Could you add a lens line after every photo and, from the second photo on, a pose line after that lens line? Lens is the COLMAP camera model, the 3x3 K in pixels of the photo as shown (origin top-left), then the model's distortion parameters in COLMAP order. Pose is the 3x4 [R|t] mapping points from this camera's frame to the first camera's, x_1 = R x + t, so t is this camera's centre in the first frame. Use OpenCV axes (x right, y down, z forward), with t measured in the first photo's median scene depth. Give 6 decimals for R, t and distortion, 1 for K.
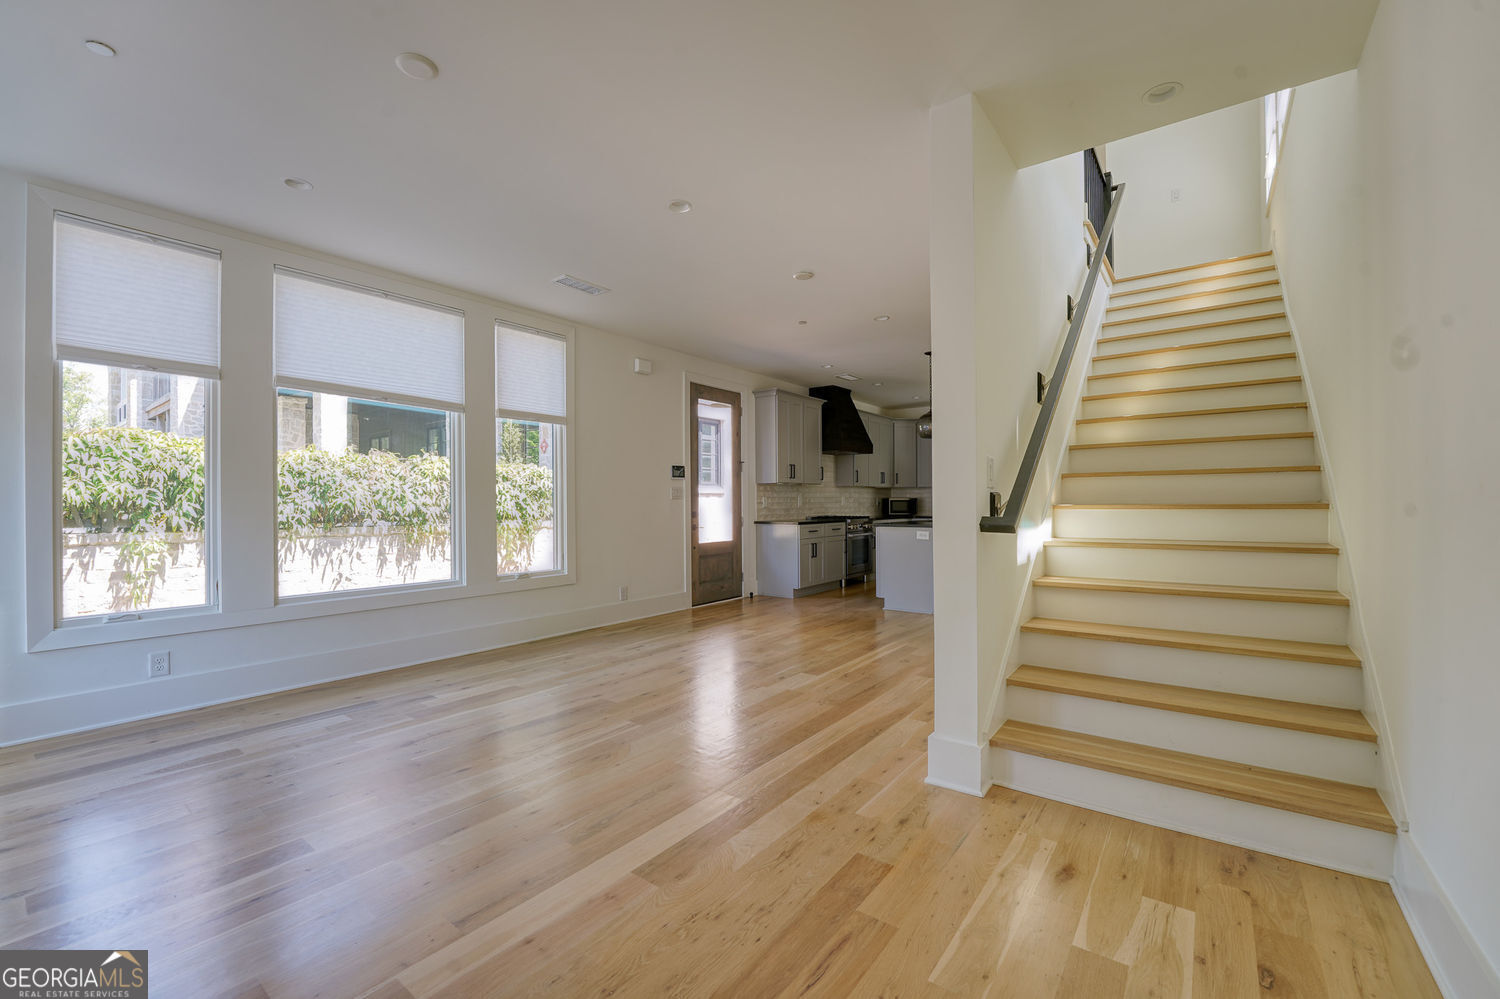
lens RADIAL K [[619.2, 0, 742.2], [0, 619.2, 500.1], [0, 0, 1]] dist [-0.030192, 0.002758]
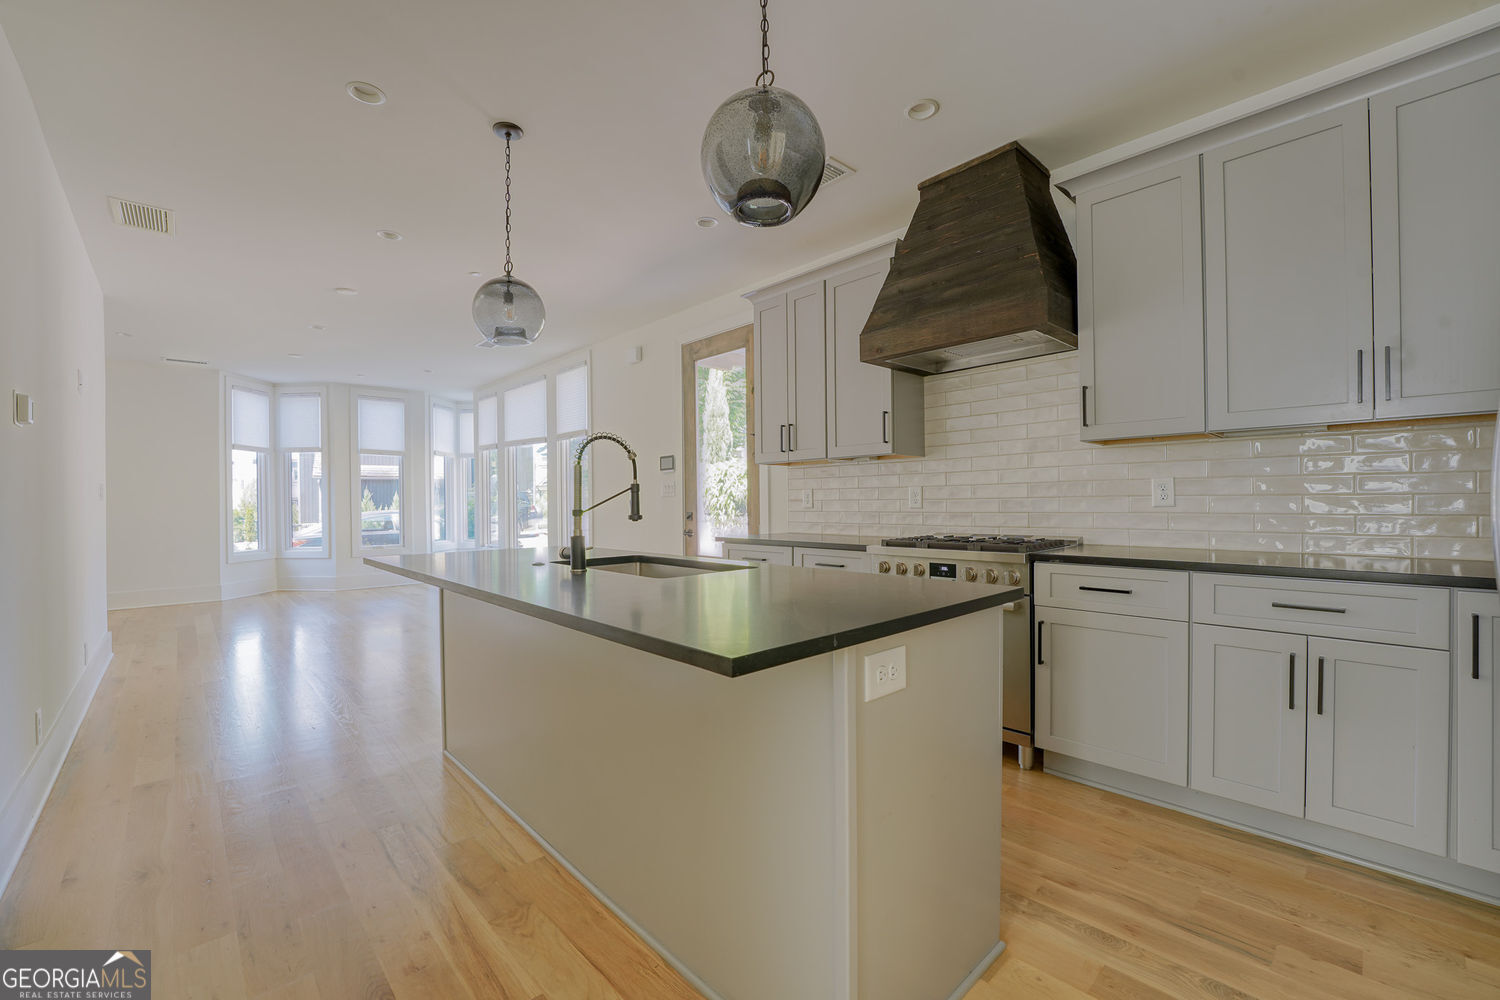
lens RADIAL K [[619.2, 0, 744.1], [0, 619.2, 503.3], [0, 0, 1]] dist [-0.030192, 0.002758]
pose [[-0.162726, 0.008048, -0.986638, 1.043254], [0.013386, 0.999893, 0.005948, 0.005574], [0.986580, -0.012239, -0.162816, 1.866815]]
